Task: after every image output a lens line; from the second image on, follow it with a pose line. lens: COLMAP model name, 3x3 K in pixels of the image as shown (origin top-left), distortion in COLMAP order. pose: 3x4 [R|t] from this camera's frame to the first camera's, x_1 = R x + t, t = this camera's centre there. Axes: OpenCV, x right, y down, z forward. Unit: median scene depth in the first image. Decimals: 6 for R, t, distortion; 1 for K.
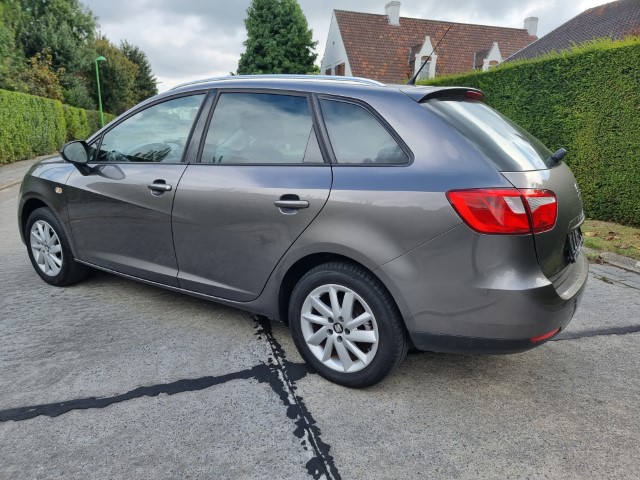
lens RADIAL K [[438.0, 0, 330.8], [0, 438.0, 232.4], [0, 0, 1]] dist [0.074344, -0.064984]
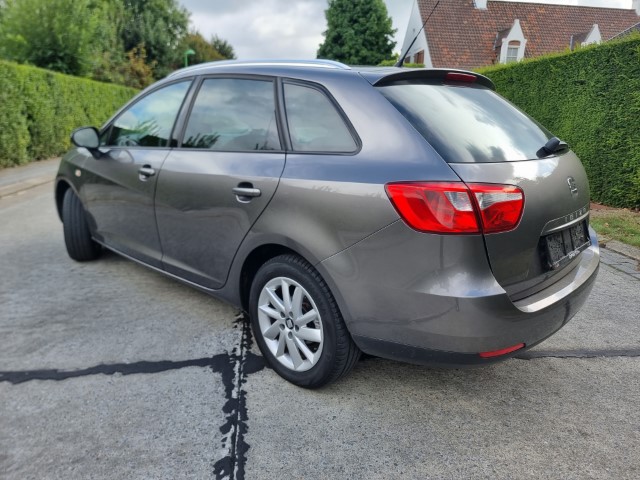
lens RADIAL K [[438.0, 0, 330.9], [0, 438.0, 225.4], [0, 0, 1]] dist [0.074344, -0.064984]
pose [[0.984227, 0.045853, -0.170864, 0.242920], [-0.044622, 0.998943, 0.011044, -0.009031], [0.171190, -0.003245, 0.985233, 0.069802]]
